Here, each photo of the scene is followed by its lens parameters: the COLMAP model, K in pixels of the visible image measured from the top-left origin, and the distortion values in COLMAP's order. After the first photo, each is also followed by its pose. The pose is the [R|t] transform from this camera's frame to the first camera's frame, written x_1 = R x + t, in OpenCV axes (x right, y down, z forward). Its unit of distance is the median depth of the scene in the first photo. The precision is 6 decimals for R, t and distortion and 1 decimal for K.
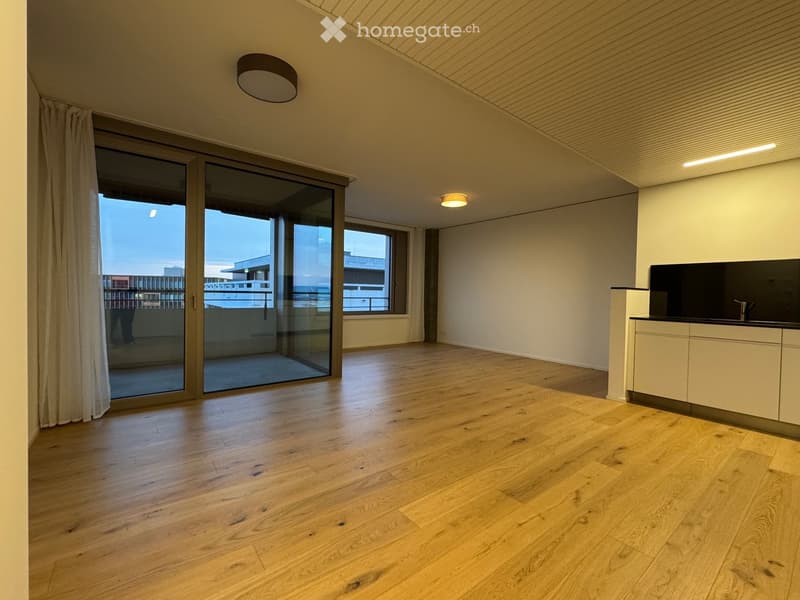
lens RADIAL K [[348.6, 0, 398.7], [0, 348.6, 299.4], [0, 0, 1]] dist [0.001317, -0.000645]
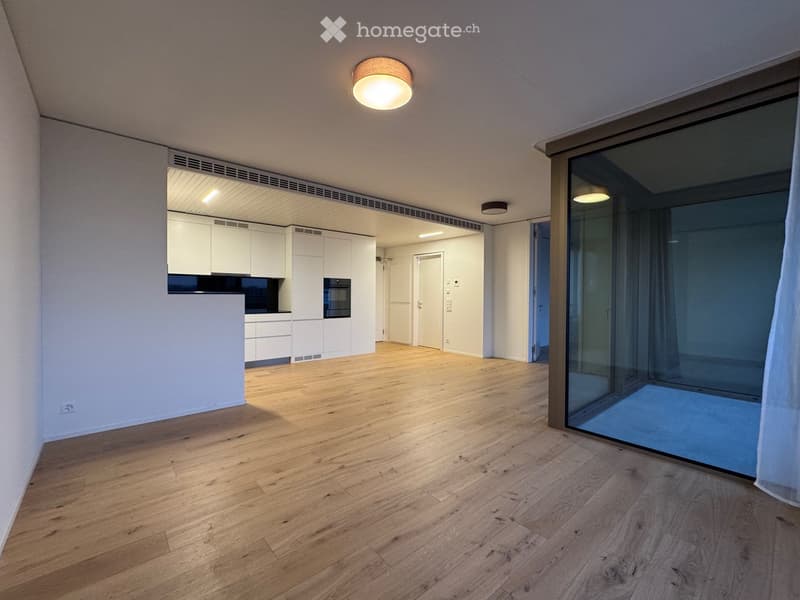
lens RADIAL K [[347.6, 0, 395.9], [0, 347.6, 299.3], [0, 0, 1]] dist [-0.002415, -0.000073]
pose [[-0.998325, -0.026218, -0.051571, 0.250614], [-0.027740, 0.999194, 0.029018, -0.061273], [0.050769, 0.030400, -0.998248, 2.225005]]
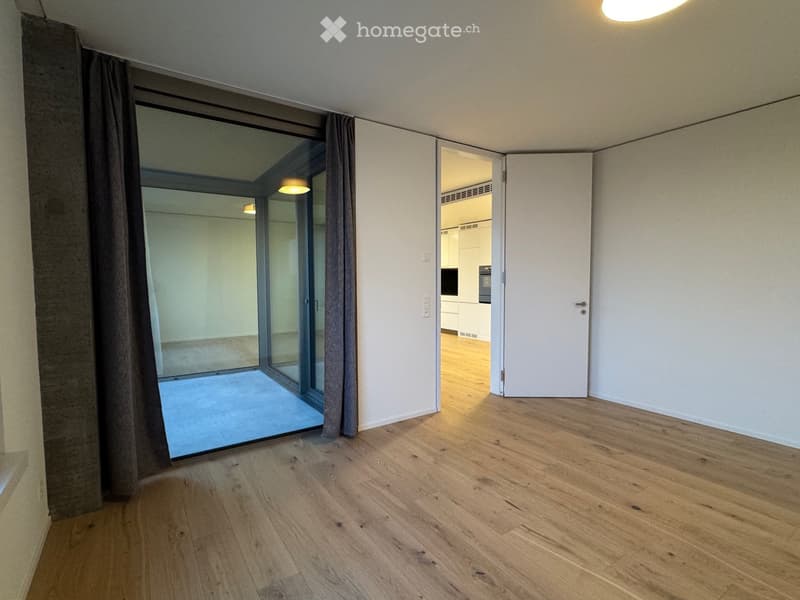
lens RADIAL K [[396.9, 0, 399.5], [0, 396.9, 301.0], [0, 0, 1]] dist [-0.003175, -0.000313]
pose [[0.063084, -0.078242, 0.994936, -1.824574], [0.024843, 0.996736, 0.076808, -0.097250], [-0.997699, 0.019872, 0.064822, 0.661018]]
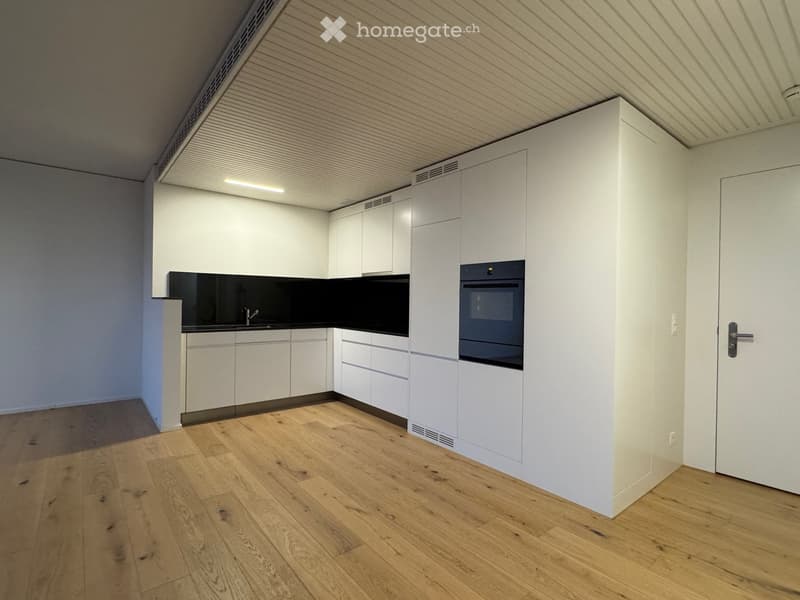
lens RADIAL K [[396.9, 0, 397.9], [0, 396.9, 301.4], [0, 0, 1]] dist [-0.003175, -0.000313]
pose [[-0.014721, -0.025337, 0.999571, -0.376617], [0.004279, 0.999668, 0.025402, -0.051713], [-0.999882, 0.004651, -0.014608, 0.499674]]
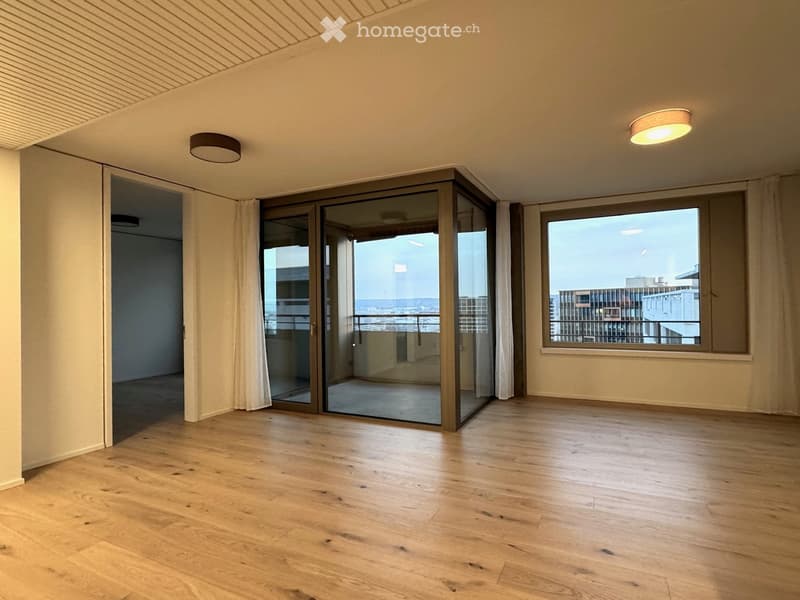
lens RADIAL K [[419.9, 0, 401.3], [0, 419.9, 300.3], [0, 0, 1]] dist [-0.003262, -0.000464]
pose [[0.434306, -0.035409, -0.900069, 0.816001], [0.006748, 0.999327, -0.036058, -0.040222], [0.900740, 0.009587, 0.434253, 0.656517]]
